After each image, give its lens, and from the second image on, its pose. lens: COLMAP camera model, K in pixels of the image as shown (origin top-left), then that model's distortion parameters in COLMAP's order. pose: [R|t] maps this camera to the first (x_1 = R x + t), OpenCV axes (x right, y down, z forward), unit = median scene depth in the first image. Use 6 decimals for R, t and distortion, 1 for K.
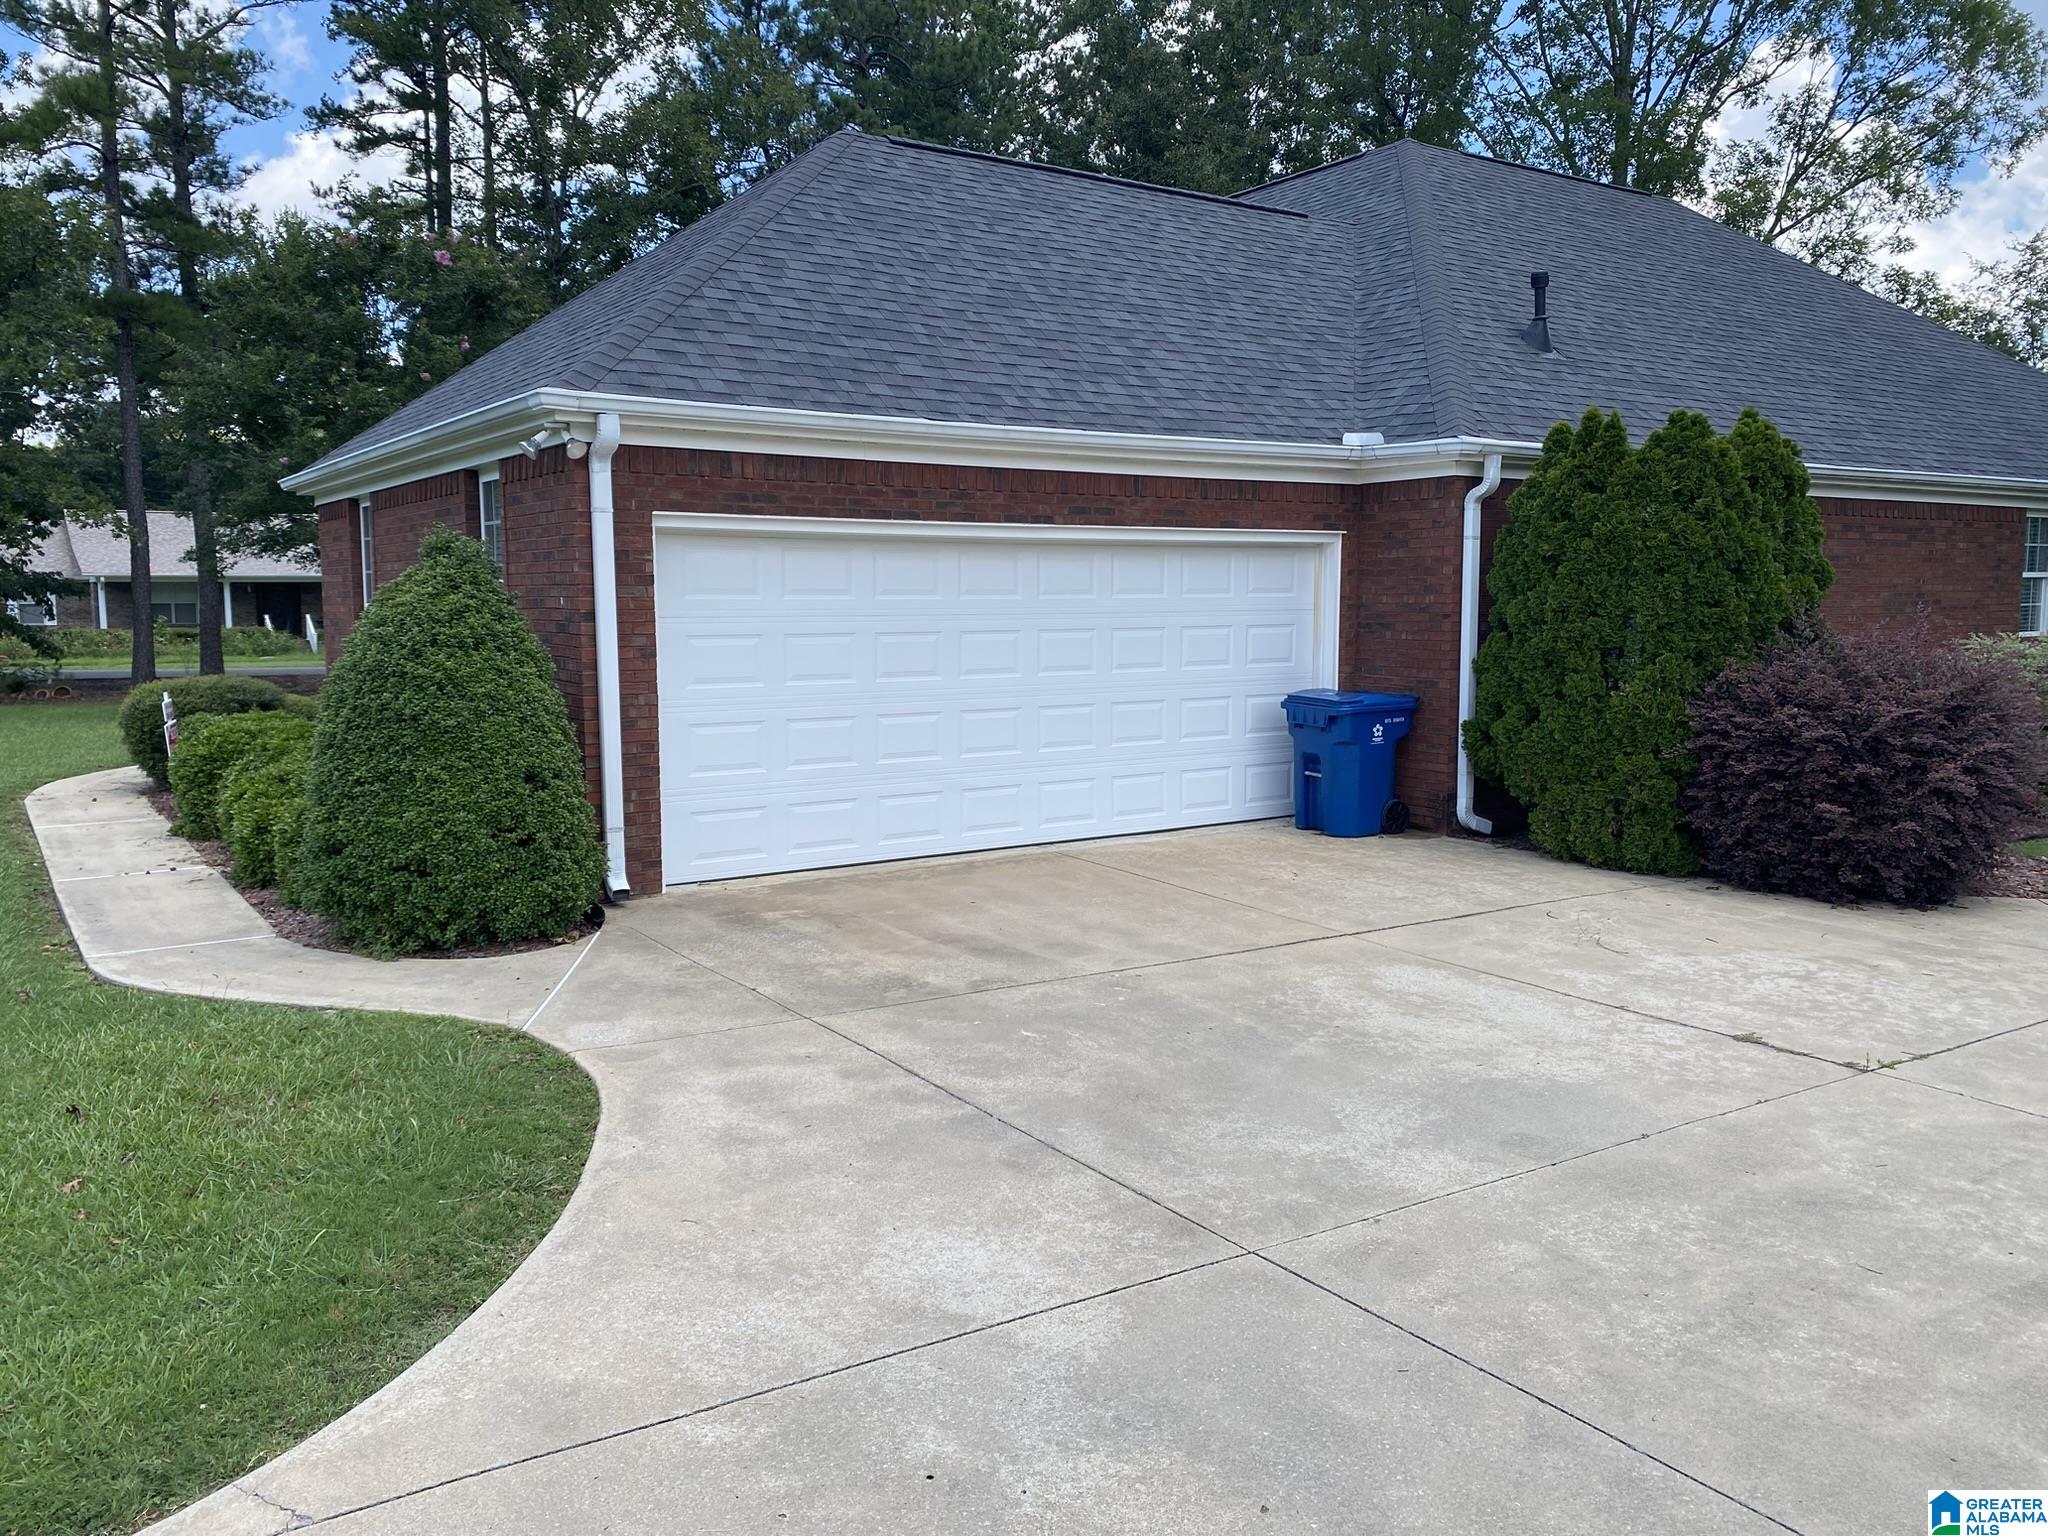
lens RADIAL K [[1579.4, 0, 1031.2], [0, 1579.4, 774.8], [0, 0, 1]] dist [0.029153, -0.013286]
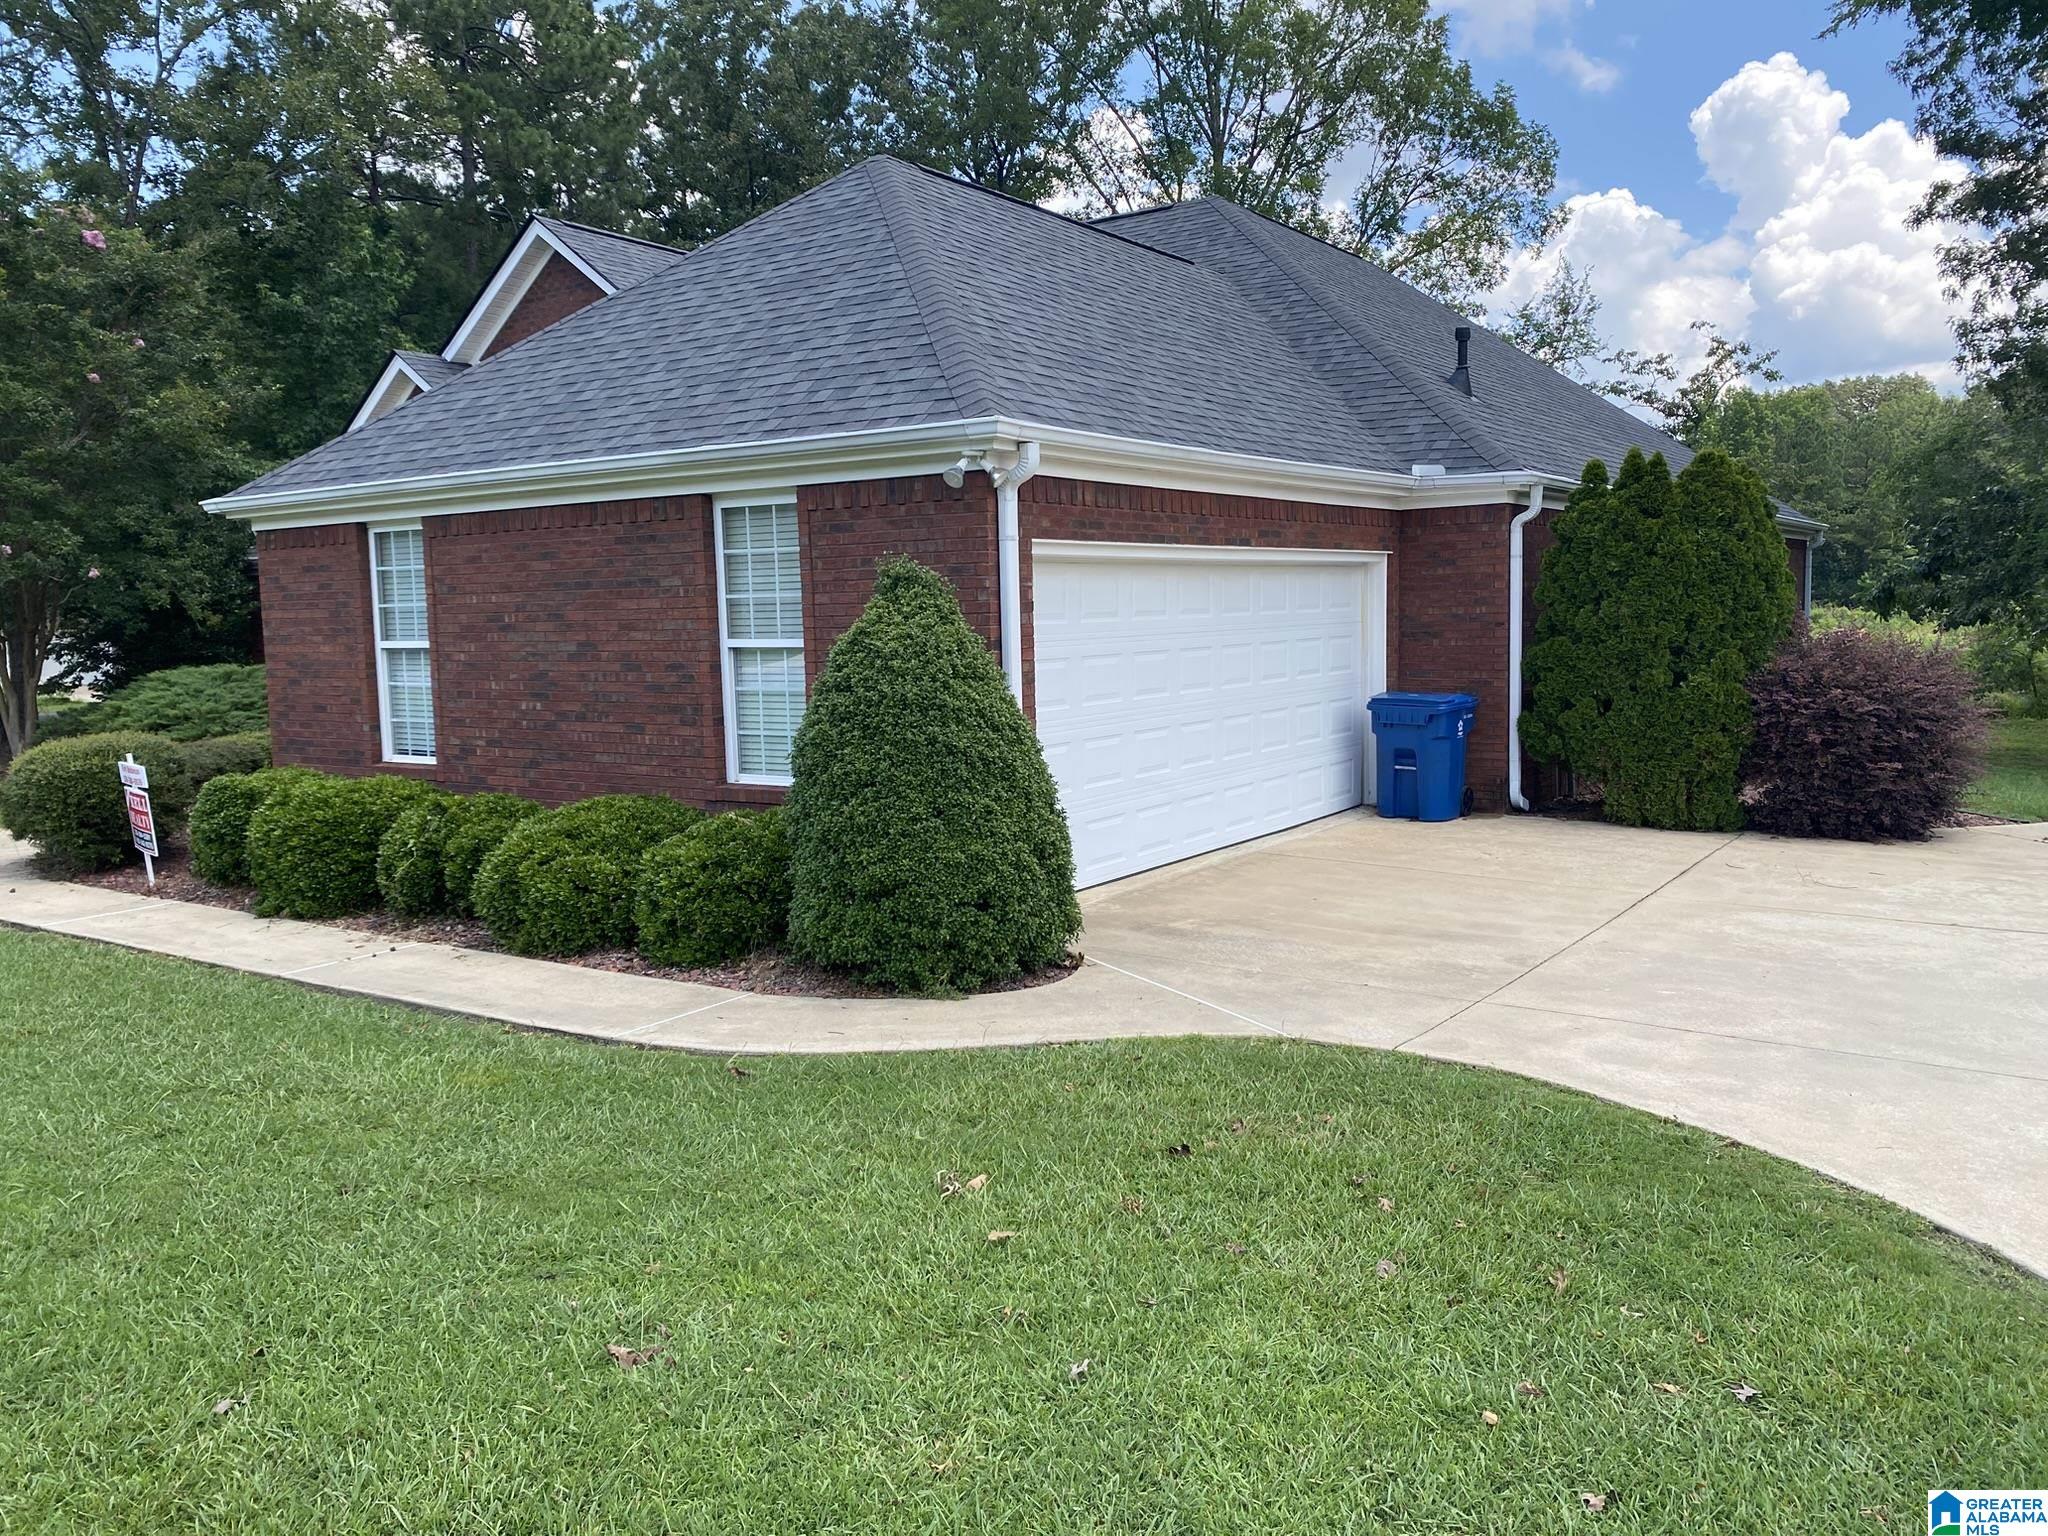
lens RADIAL K [[1579.4, 0, 1037.4], [0, 1579.4, 760.7], [0, 0, 1]] dist [0.029153, -0.013286]
pose [[0.929798, -0.056019, 0.363782, -0.541155], [0.063282, 0.997963, -0.008069, -0.014740], [-0.362589, 0.030524, 0.931449, 0.056507]]
